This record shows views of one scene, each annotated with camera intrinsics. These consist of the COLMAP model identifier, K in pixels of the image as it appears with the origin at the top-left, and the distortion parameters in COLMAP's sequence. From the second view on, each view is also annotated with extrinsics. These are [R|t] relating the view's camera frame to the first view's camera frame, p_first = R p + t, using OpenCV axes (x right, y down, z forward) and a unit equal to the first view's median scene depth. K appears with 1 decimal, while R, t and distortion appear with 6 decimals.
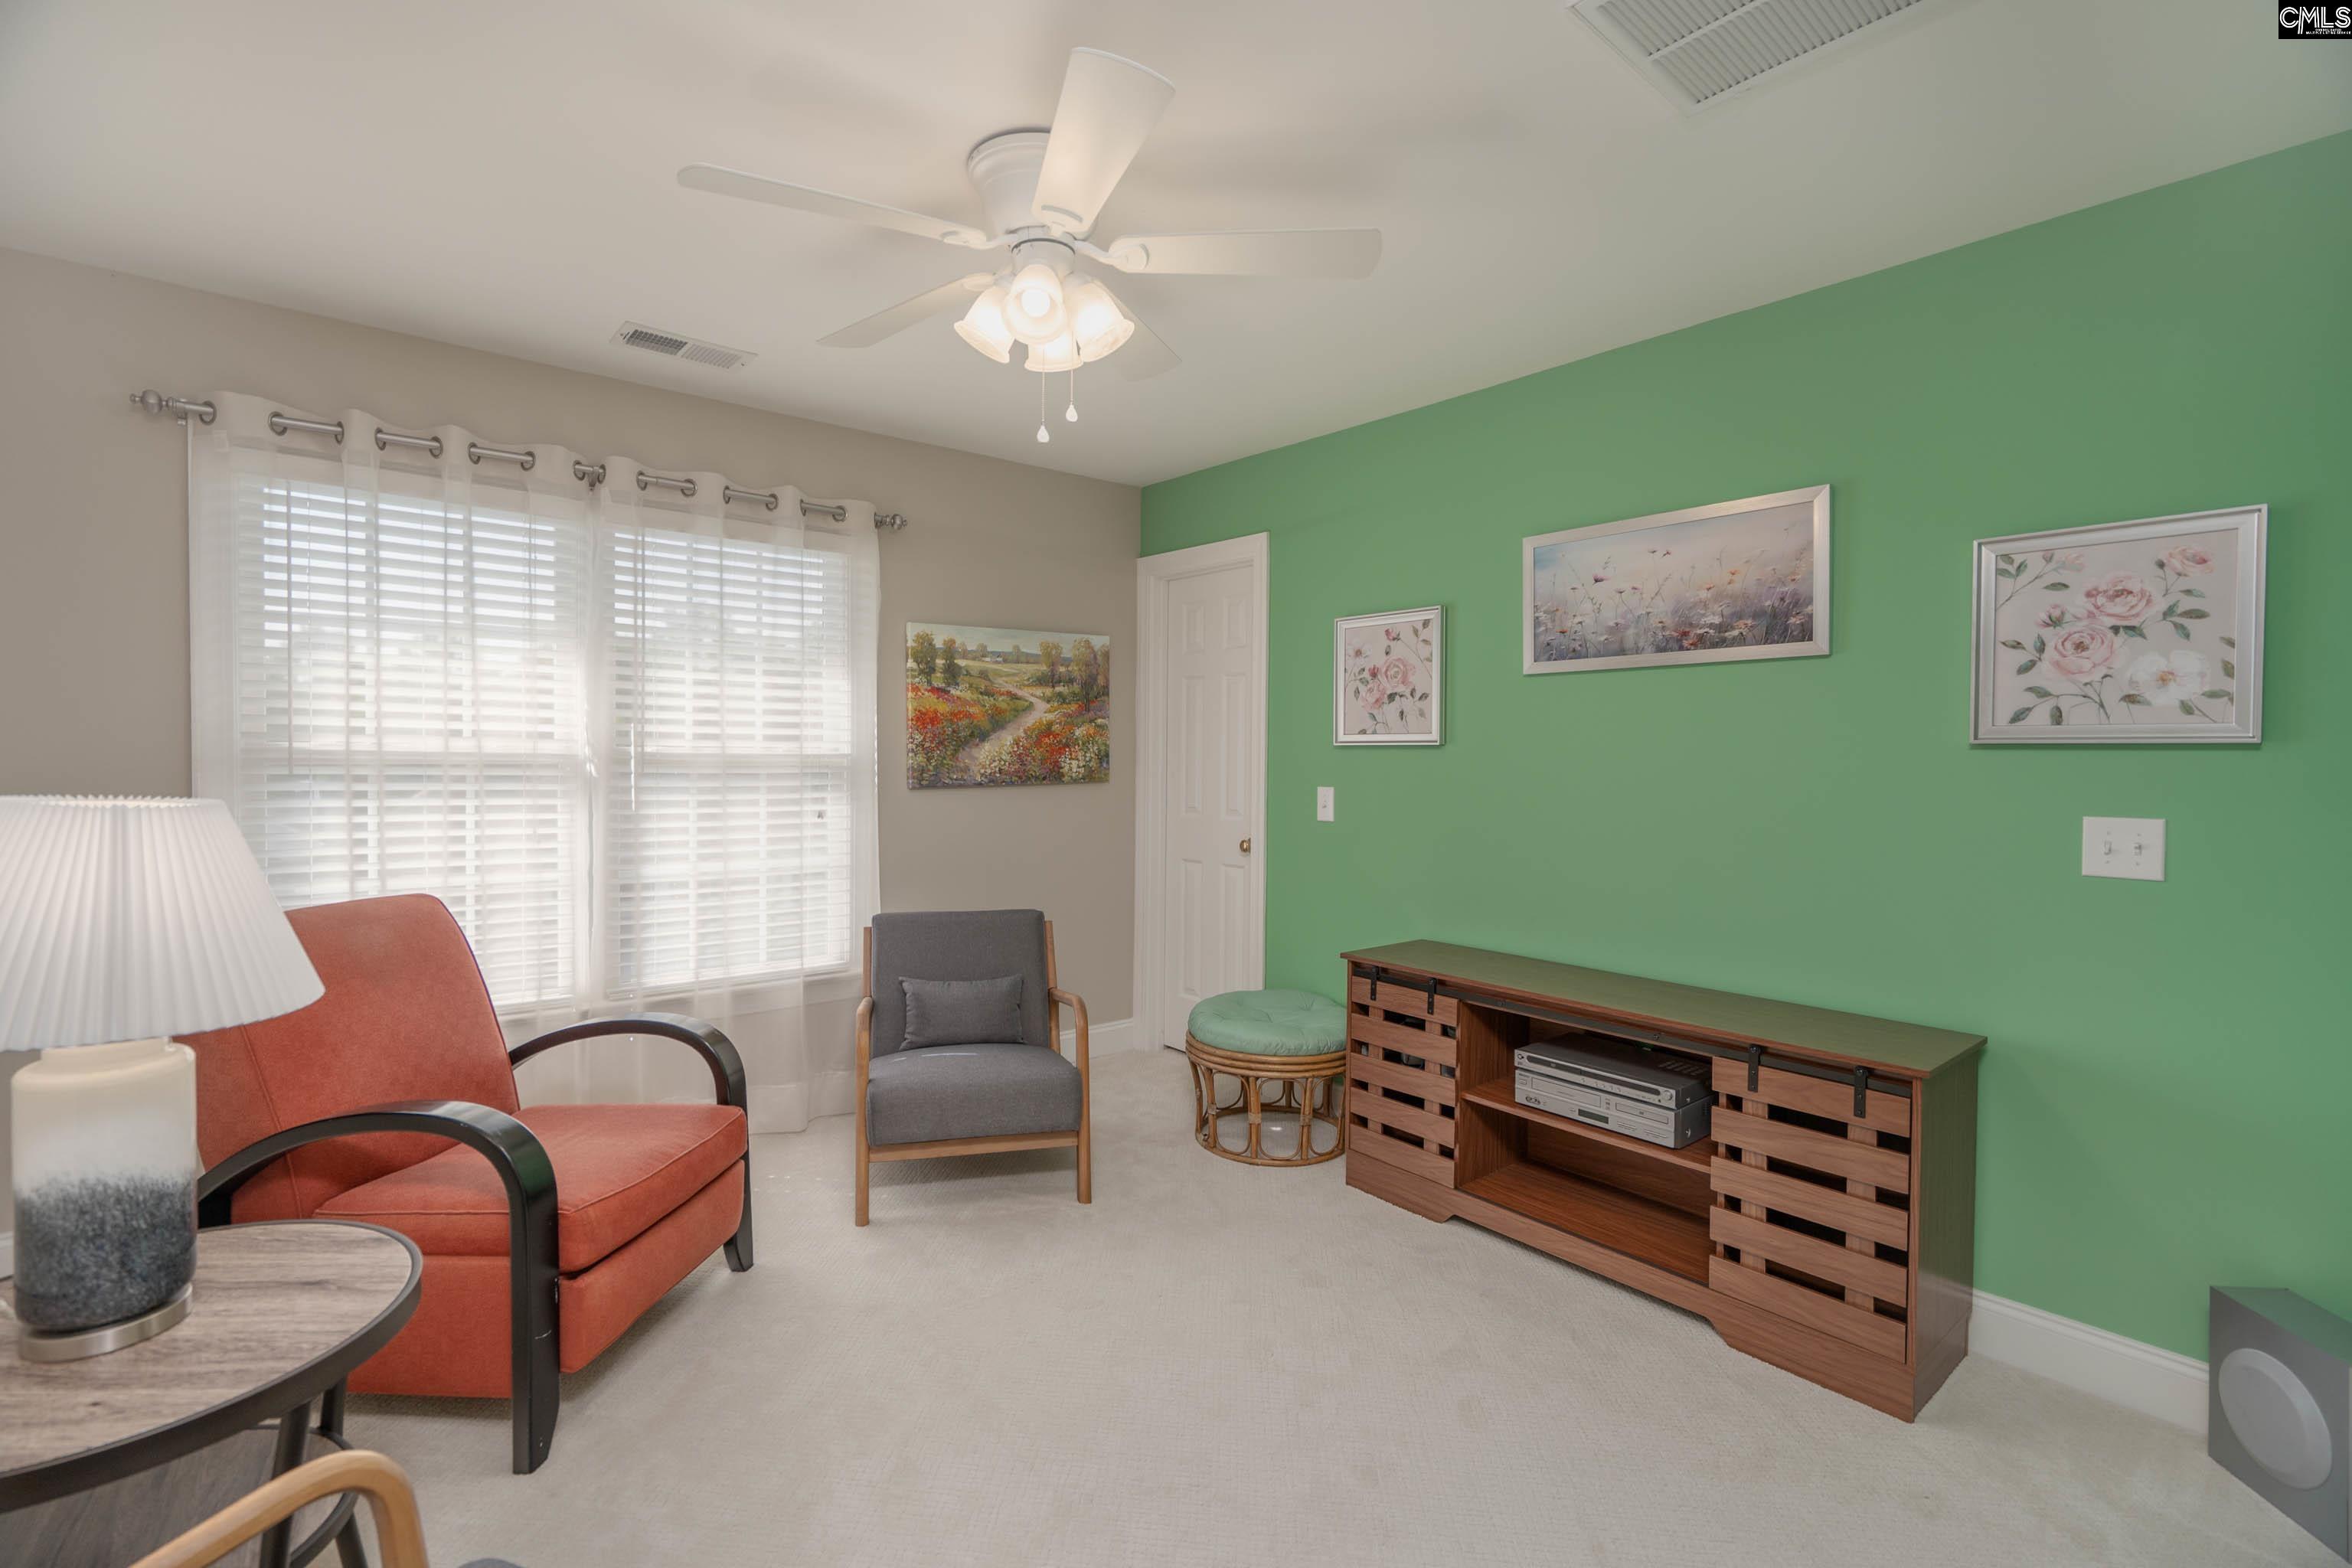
lens RADIAL K [[1059.7, 0, 1183.8], [0, 1059.7, 767.0], [0, 0, 1]] dist [-0.004812, 0.002254]
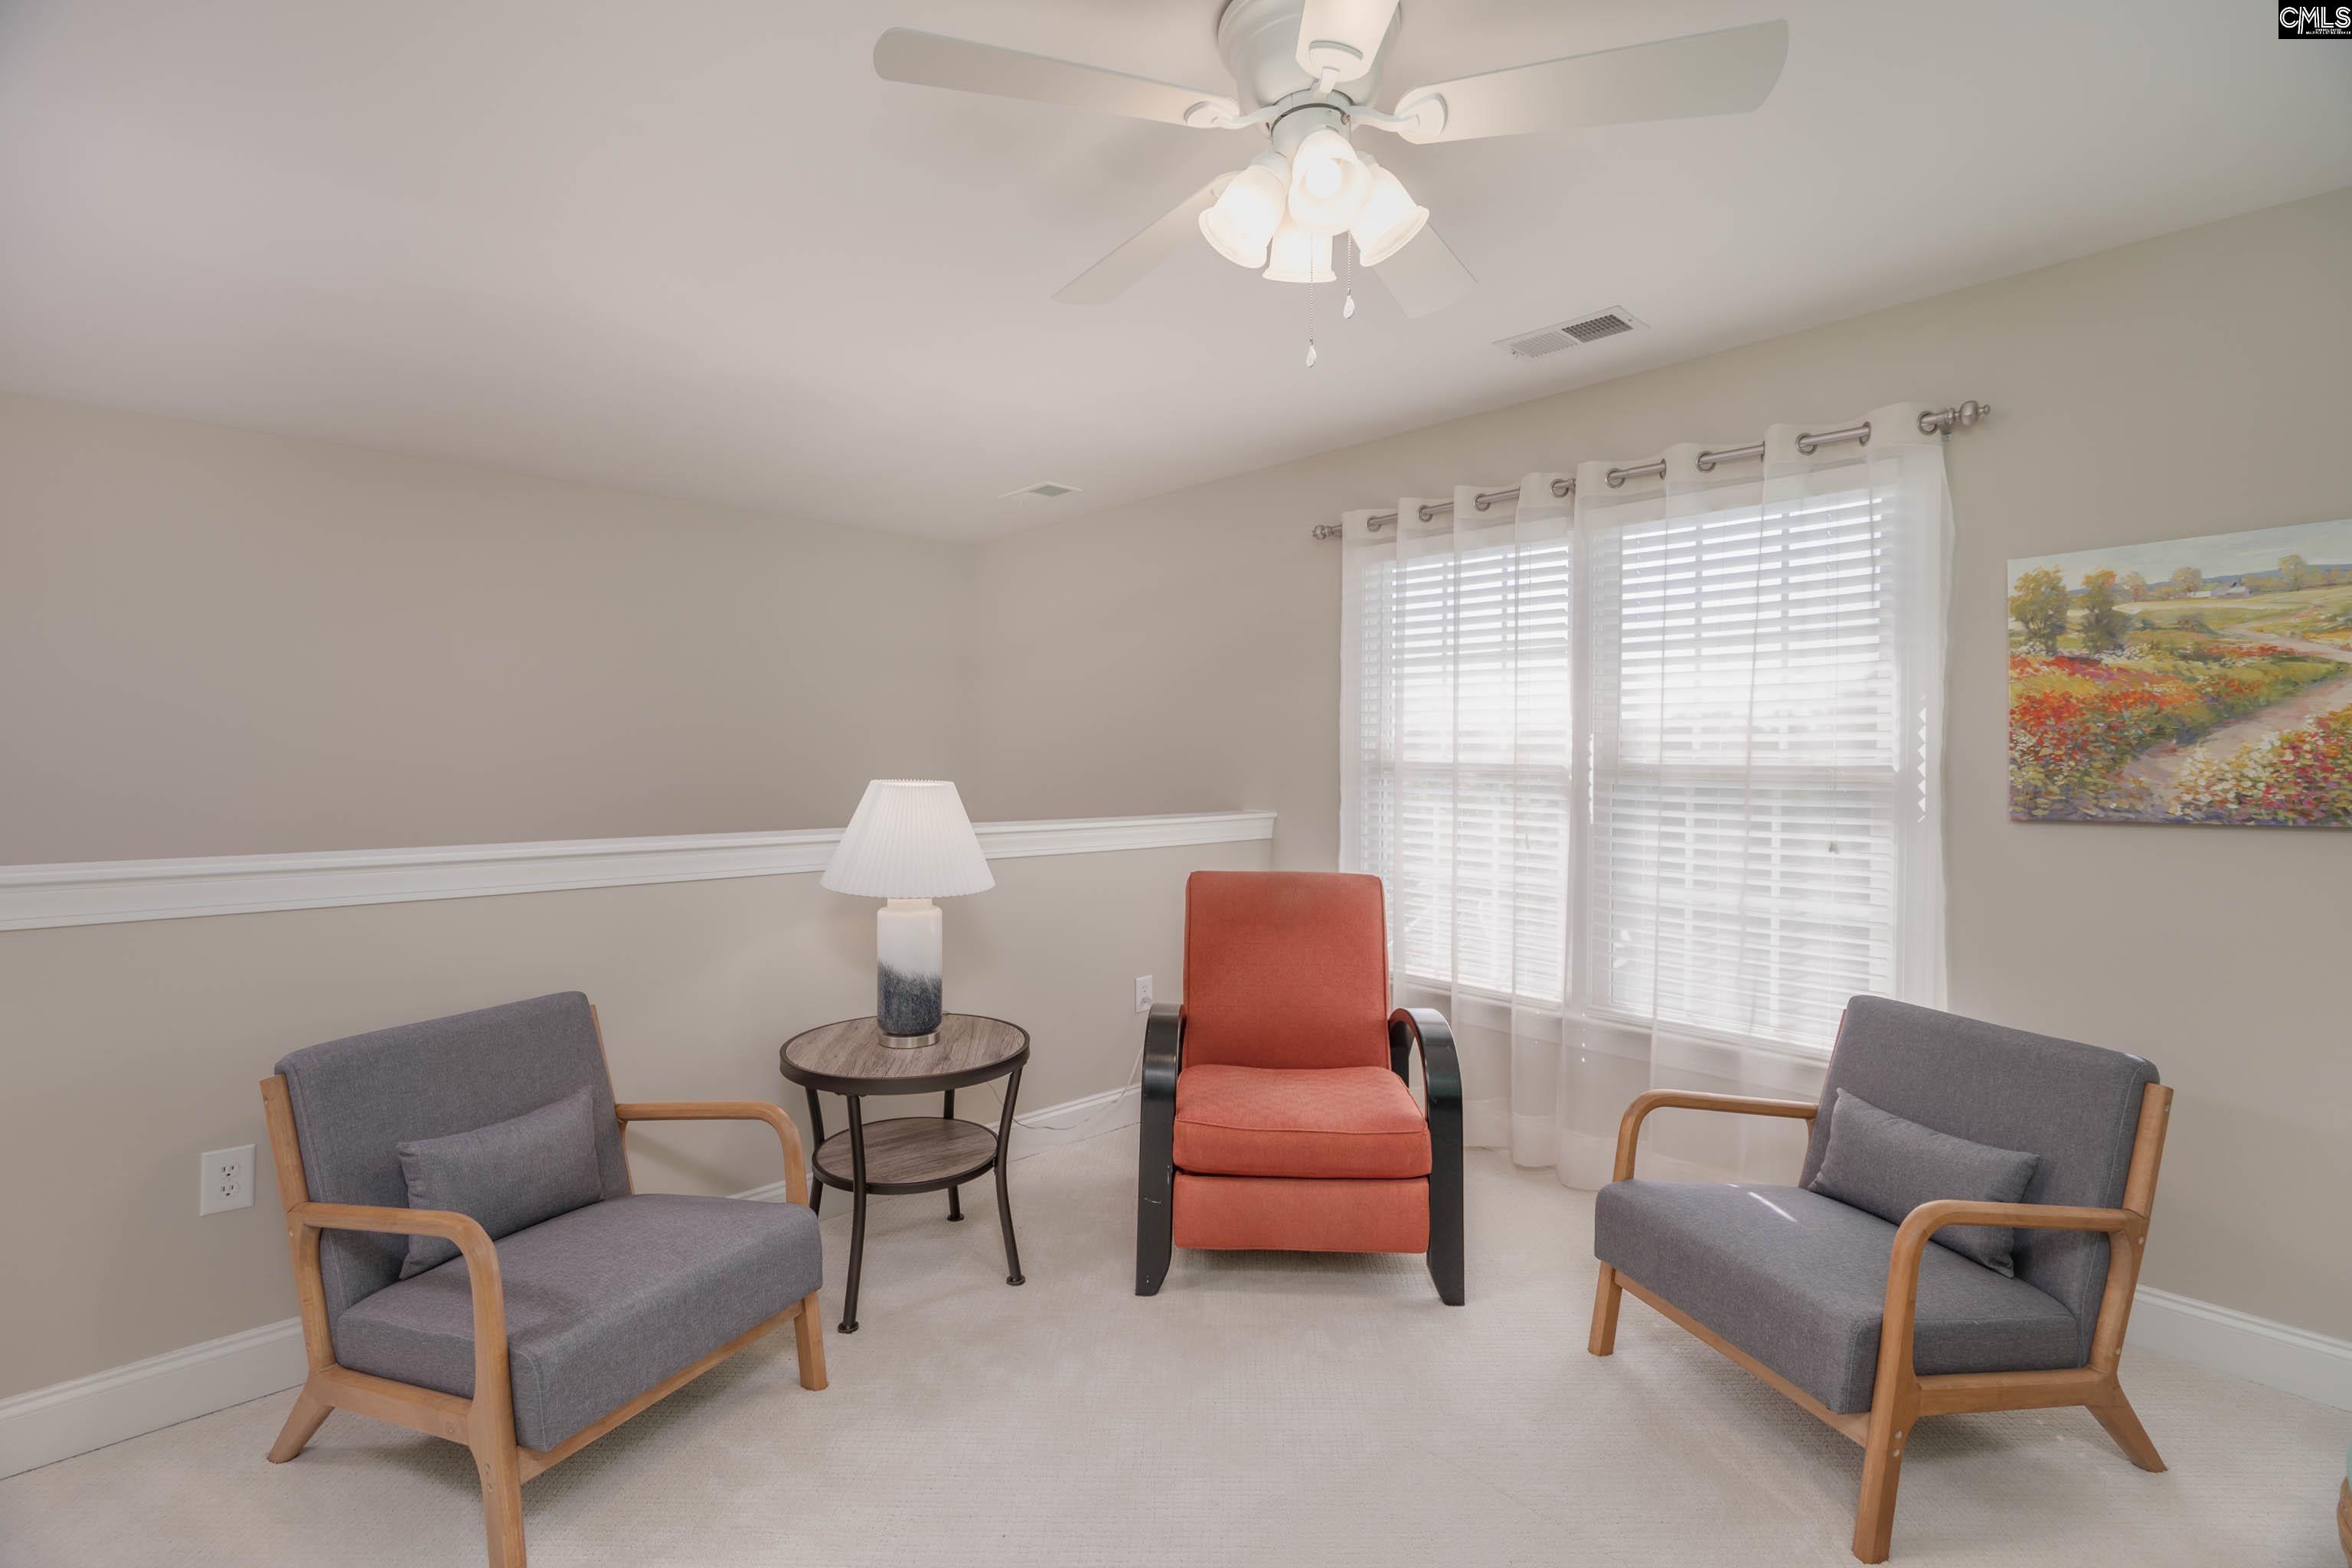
lens RADIAL K [[1059.7, 0, 1174.6], [0, 1059.7, 784.8], [0, 0, 1]] dist [-0.004812, 0.002254]
pose [[0.050258, 0.017460, -0.998584, 0.341309], [-0.017372, 0.999711, 0.016606, -0.003032], [0.998585, 0.016512, 0.050547, 0.454653]]
